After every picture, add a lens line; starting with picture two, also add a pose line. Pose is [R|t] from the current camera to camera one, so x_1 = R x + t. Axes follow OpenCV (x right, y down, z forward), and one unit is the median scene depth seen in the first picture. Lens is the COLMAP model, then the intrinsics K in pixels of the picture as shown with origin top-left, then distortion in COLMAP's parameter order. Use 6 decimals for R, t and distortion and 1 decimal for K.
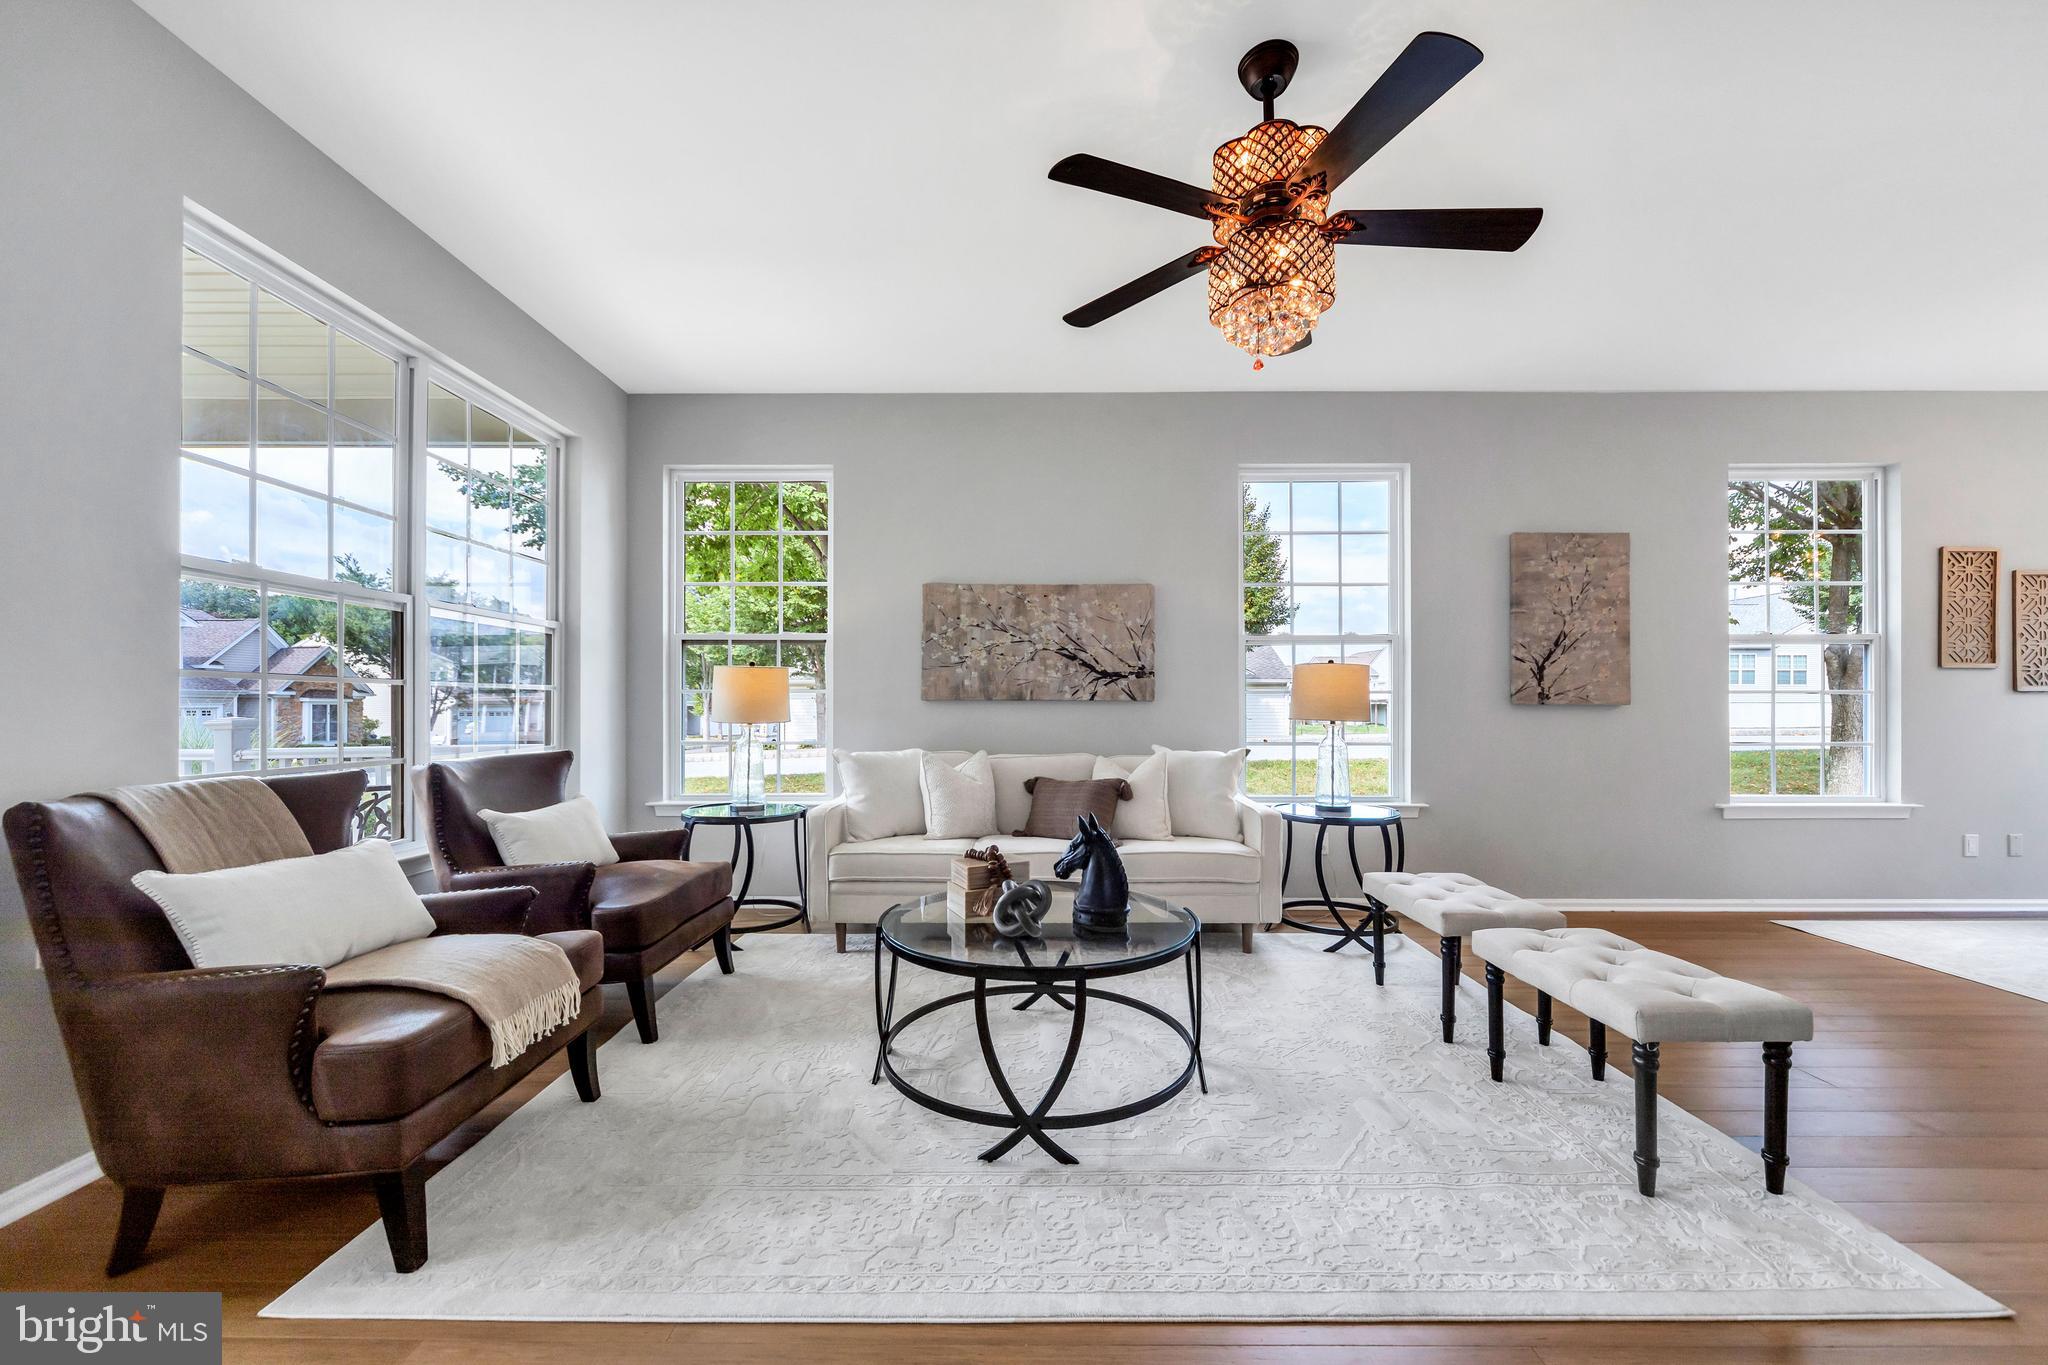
lens RADIAL K [[811.7, 0, 1016.4], [0, 811.7, 702.5], [0, 0, 1]] dist [-0.002303, 0.000034]
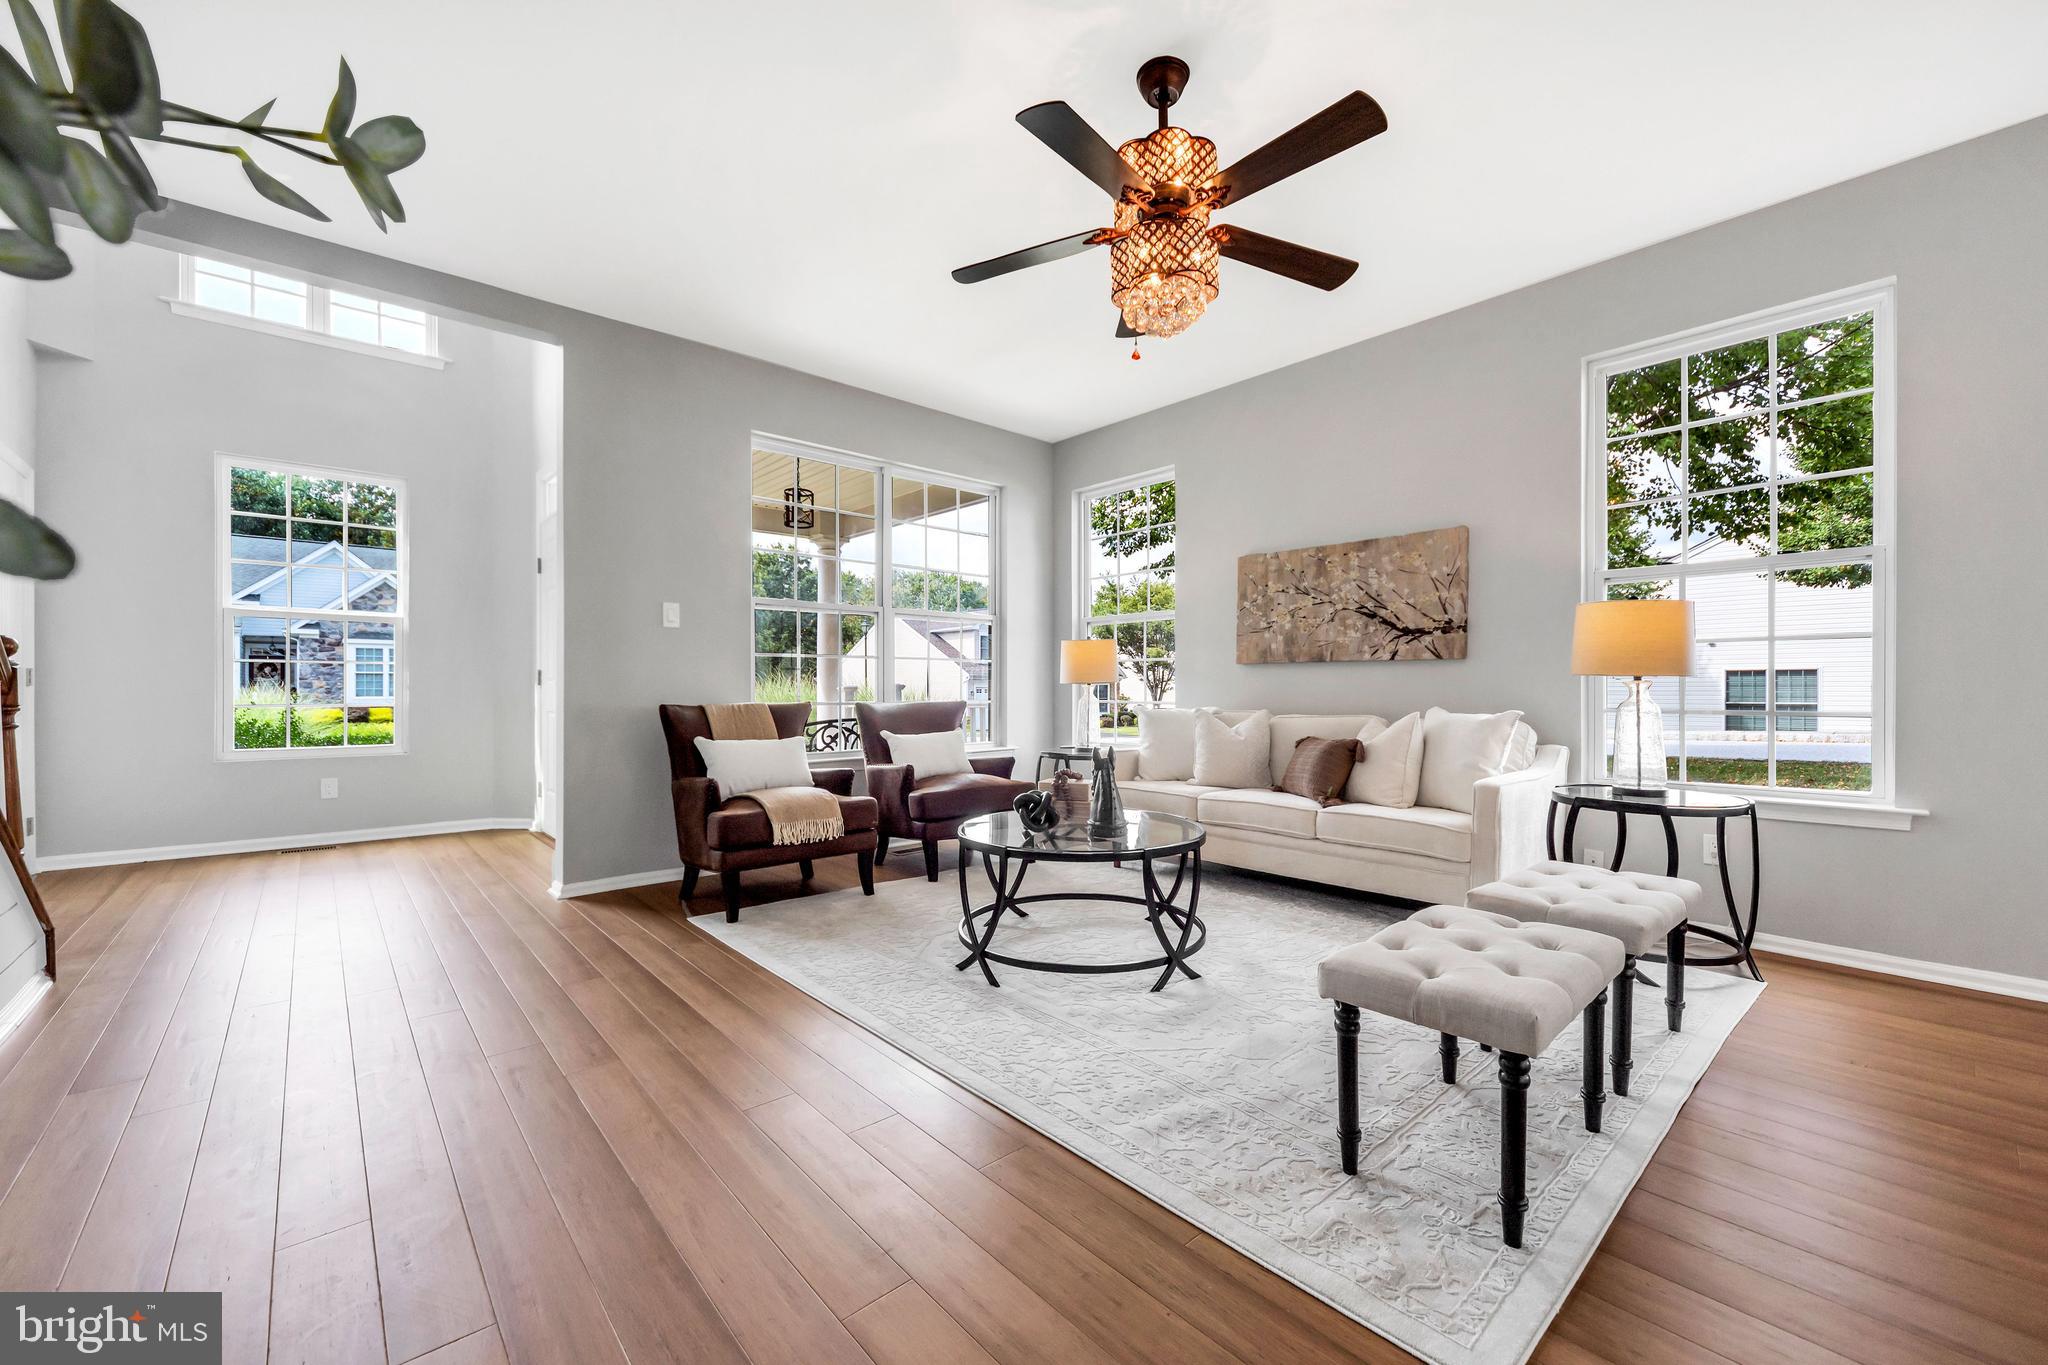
lens RADIAL K [[811.7, 0, 1009.3], [0, 811.7, 694.3], [0, 0, 1]] dist [-0.002303, 0.000034]
pose [[0.658788, 0.004060, -0.752318, 0.505940], [0.004300, 0.999949, 0.009162, 0.026498], [0.752316, -0.009270, 0.658737, 0.050179]]
